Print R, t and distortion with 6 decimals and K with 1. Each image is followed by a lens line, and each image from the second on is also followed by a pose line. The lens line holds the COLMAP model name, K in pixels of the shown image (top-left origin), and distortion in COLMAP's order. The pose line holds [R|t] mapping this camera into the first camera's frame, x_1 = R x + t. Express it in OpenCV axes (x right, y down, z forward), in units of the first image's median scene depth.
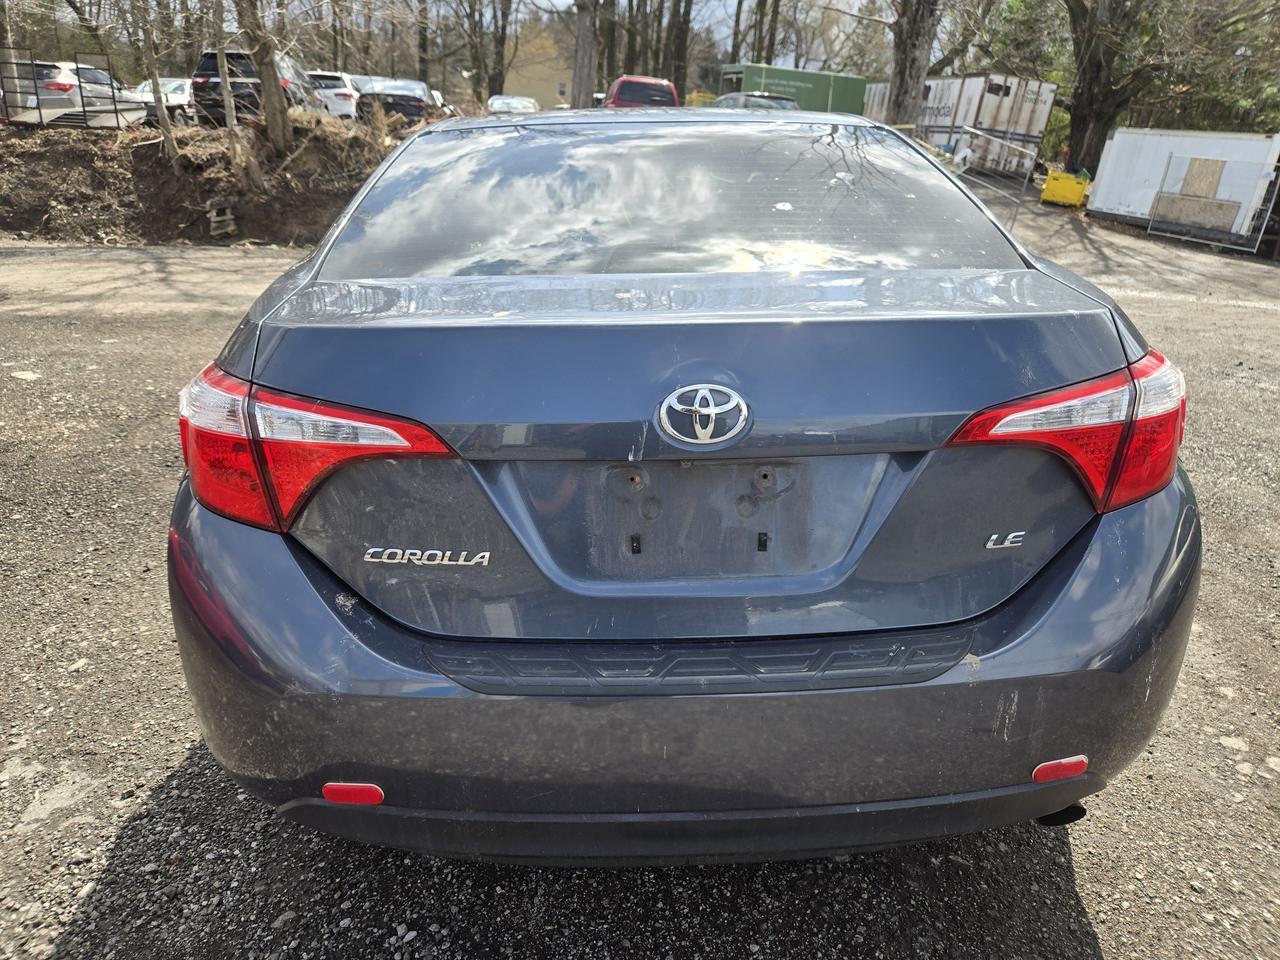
lens RADIAL K [[854.6, 0, 641.8], [0, 854.6, 481.2], [0, 0, 1]] dist [0.002773, -0.002420]
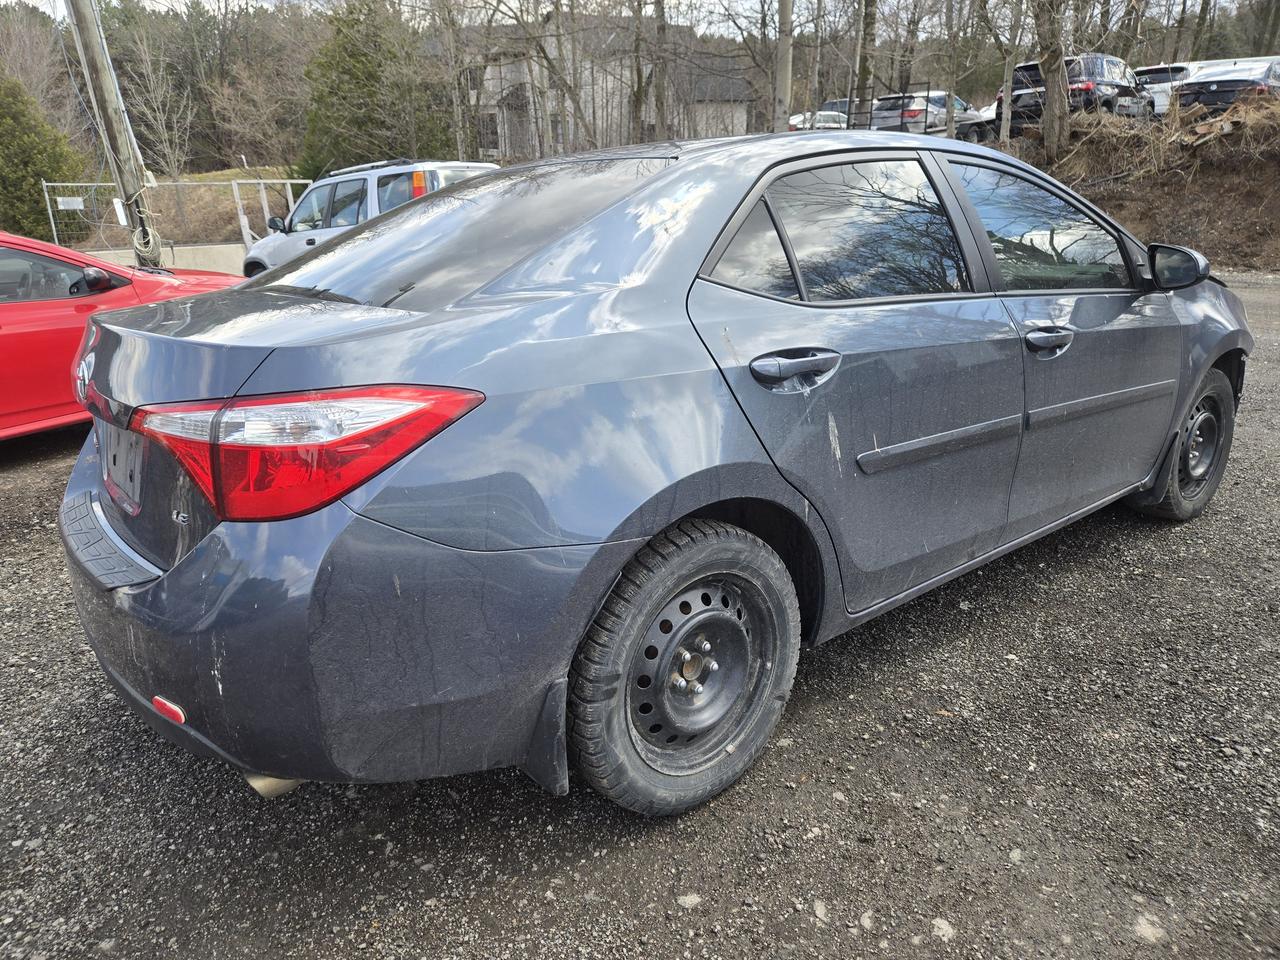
lens RADIAL K [[854.6, 0, 641.1], [0, 854.6, 477.6], [0, 0, 1]] dist [0.002773, -0.002420]
pose [[0.619228, 0.208662, -0.756979, 0.547761], [-0.215684, 0.972163, 0.091542, -0.074626], [0.755008, 0.106583, 0.646995, 0.212202]]
